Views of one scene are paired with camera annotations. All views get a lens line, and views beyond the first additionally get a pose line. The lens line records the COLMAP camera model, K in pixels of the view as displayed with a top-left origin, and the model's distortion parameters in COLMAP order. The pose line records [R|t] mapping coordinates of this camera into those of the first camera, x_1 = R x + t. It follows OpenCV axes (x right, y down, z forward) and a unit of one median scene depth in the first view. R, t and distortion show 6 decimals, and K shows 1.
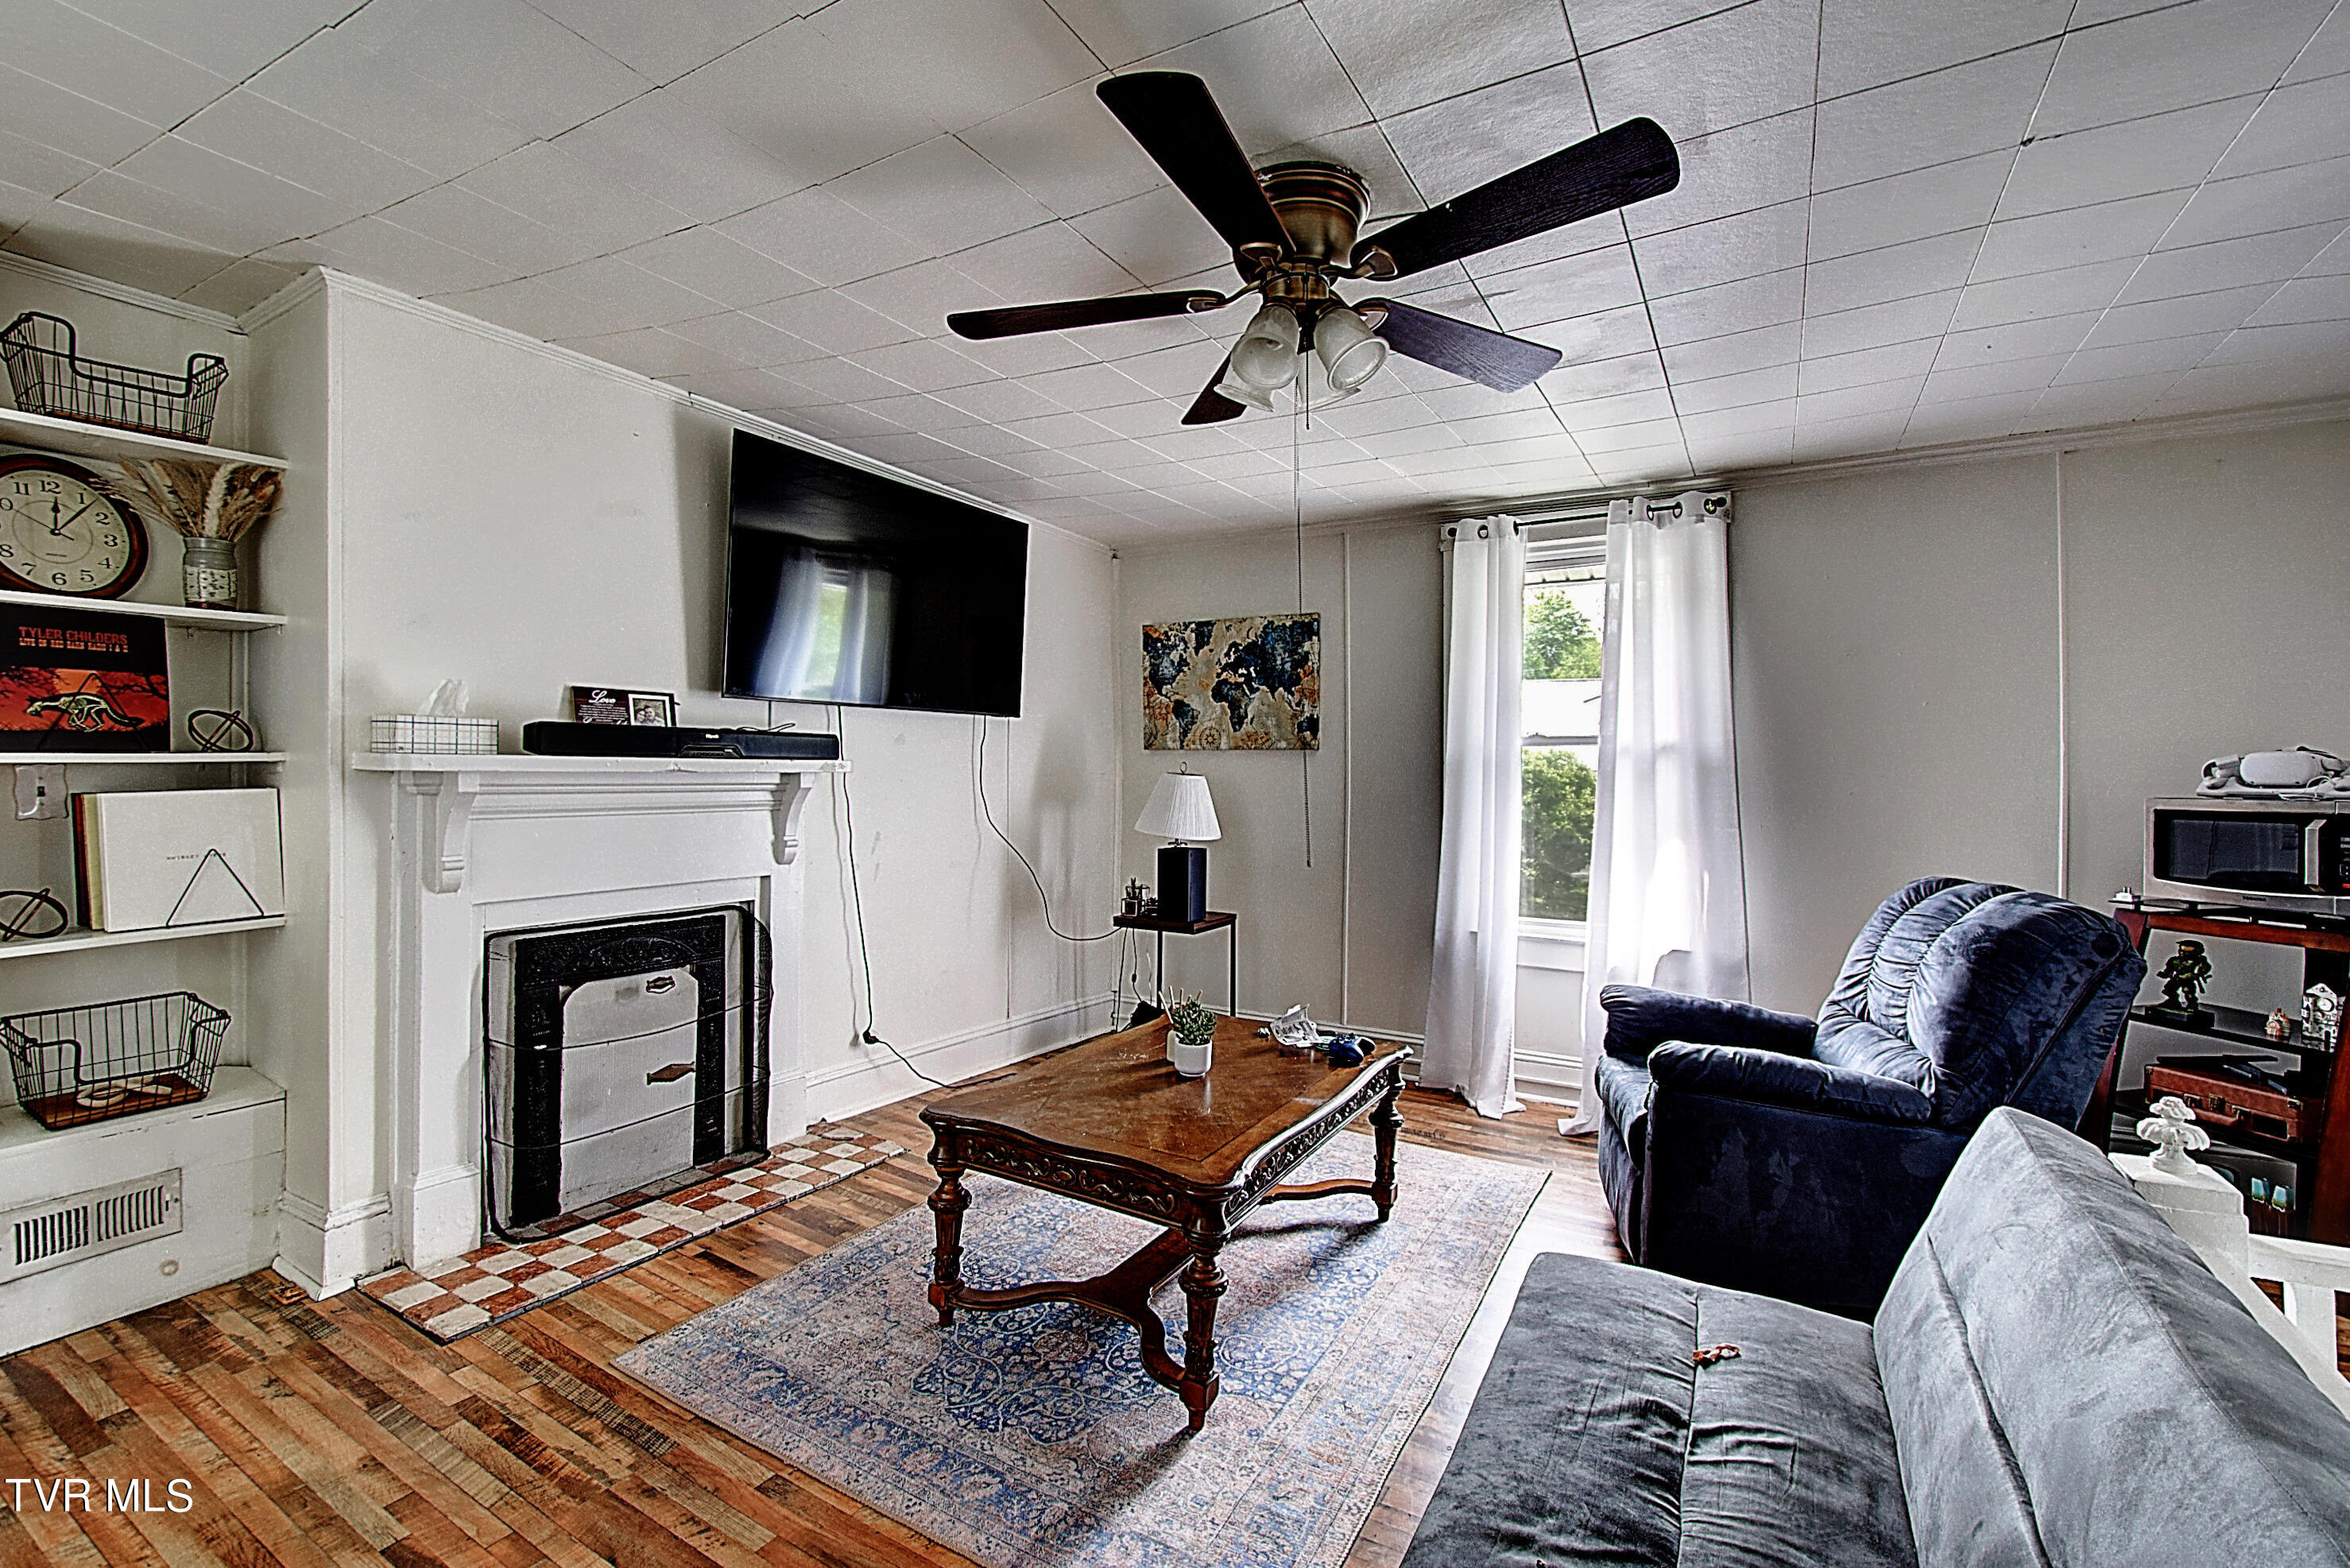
lens RADIAL K [[1047.8, 0, 1163.0], [0, 1047.8, 777.5], [0, 0, 1]] dist [0.014409, -0.013973]
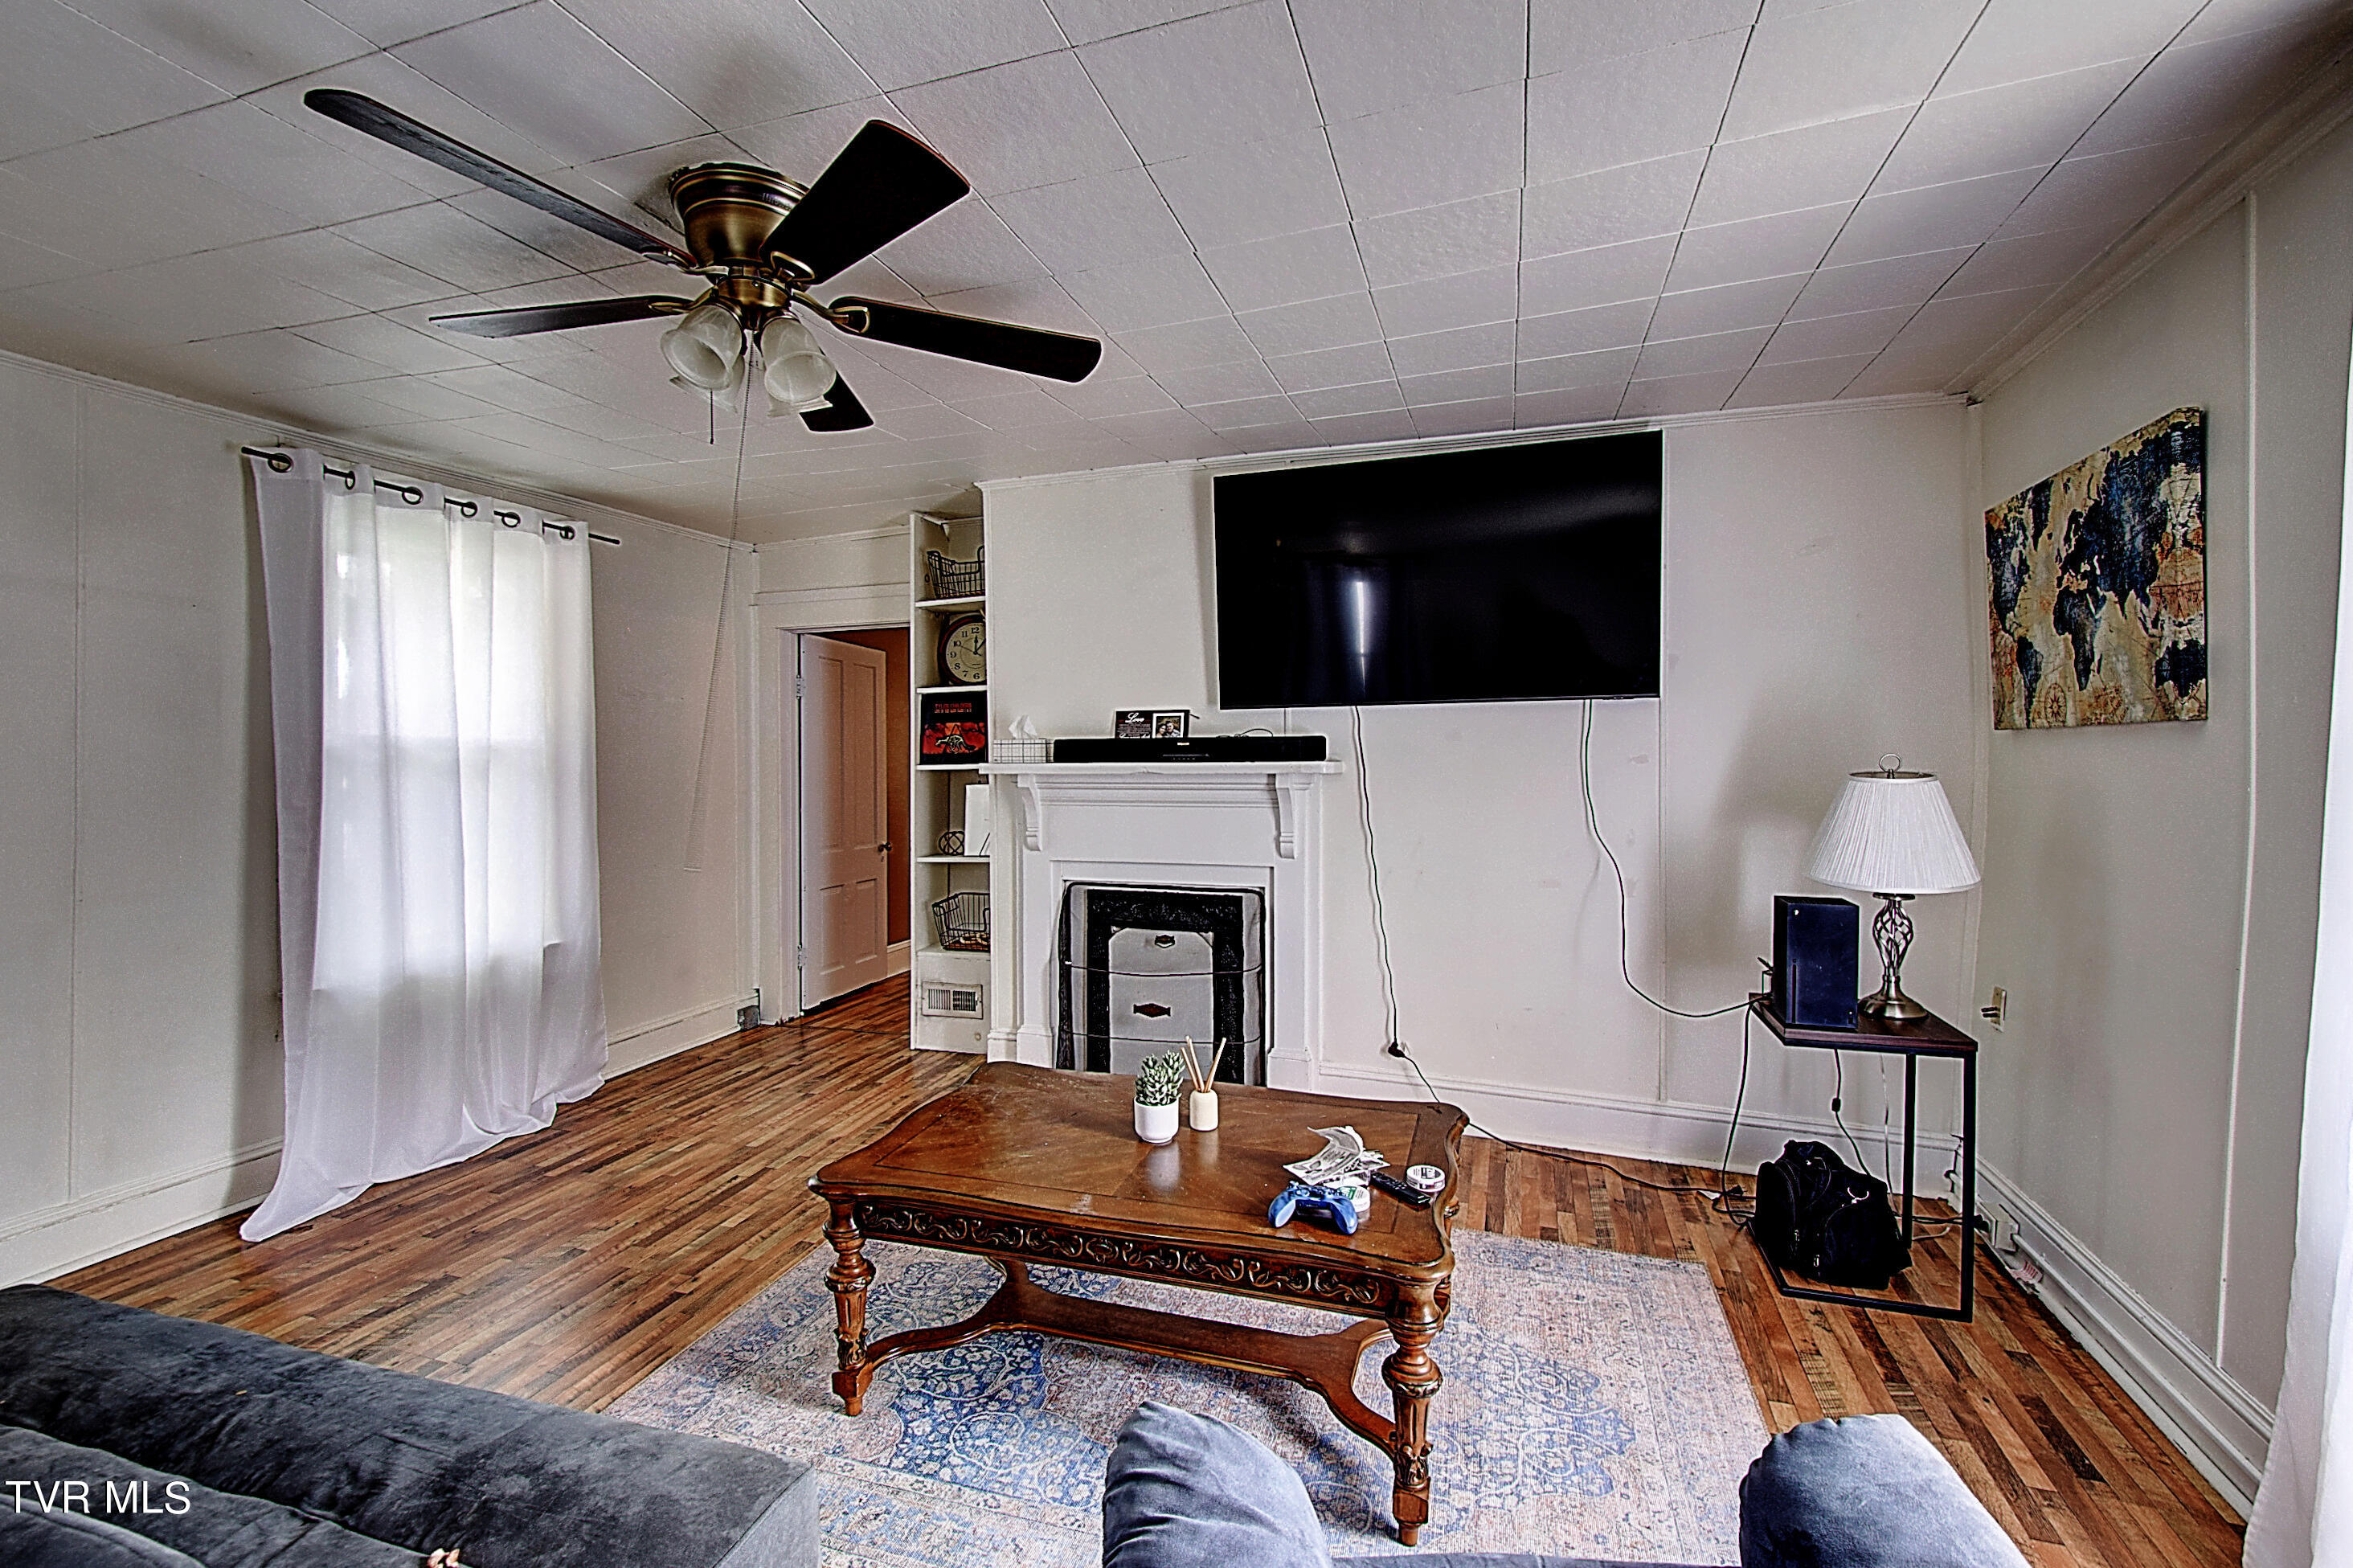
lens RADIAL K [[1034.2, 0, 1164.0], [0, 1034.2, 774.2], [0, 0, 1]] dist [0.011714, -0.000228]
pose [[0.203533, 0.005343, -0.979054, 0.502518], [0.002165, 0.999980, 0.005907, -0.007720], [0.979066, -0.003322, 0.203517, 0.503717]]
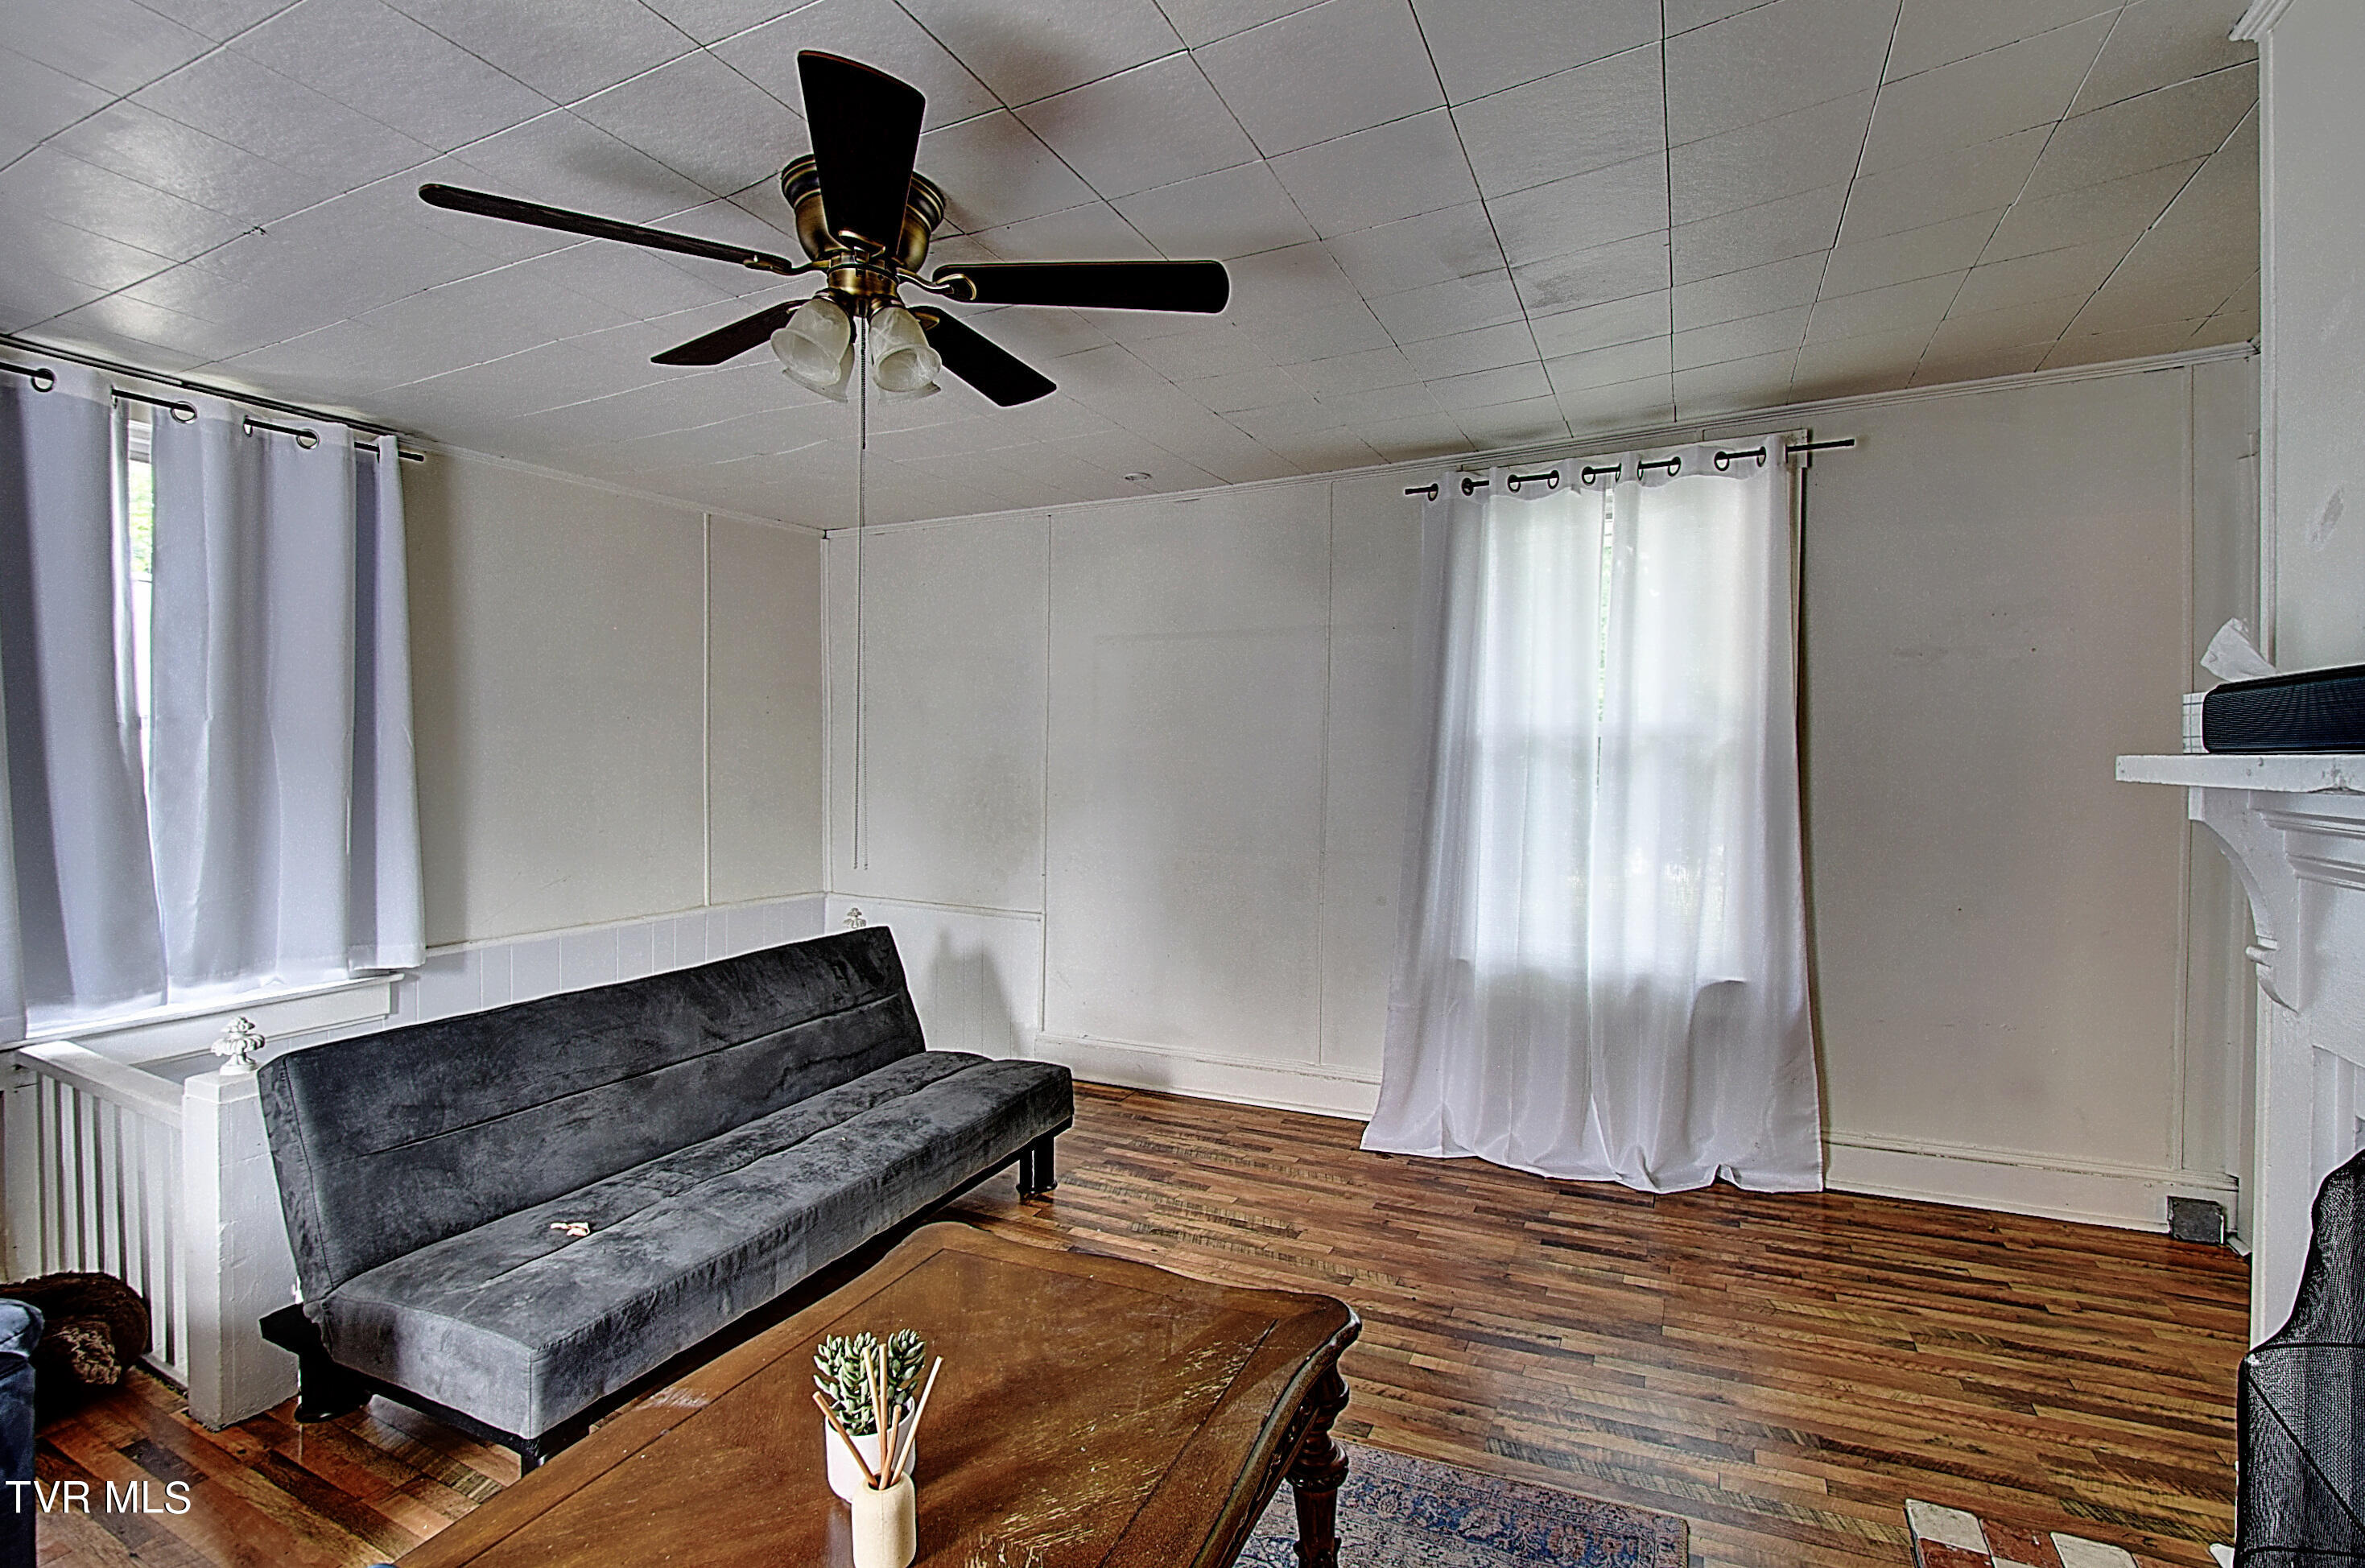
lens RADIAL K [[1054.4, 0, 1170.4], [0, 1054.4, 777.4], [0, 0, 1]] dist [0.014409, -0.013973]
pose [[-0.996506, -0.003989, -0.083425, -0.034474], [-0.005607, 0.999801, 0.019164, -0.009086], [0.083332, 0.019565, -0.996330, 0.859825]]
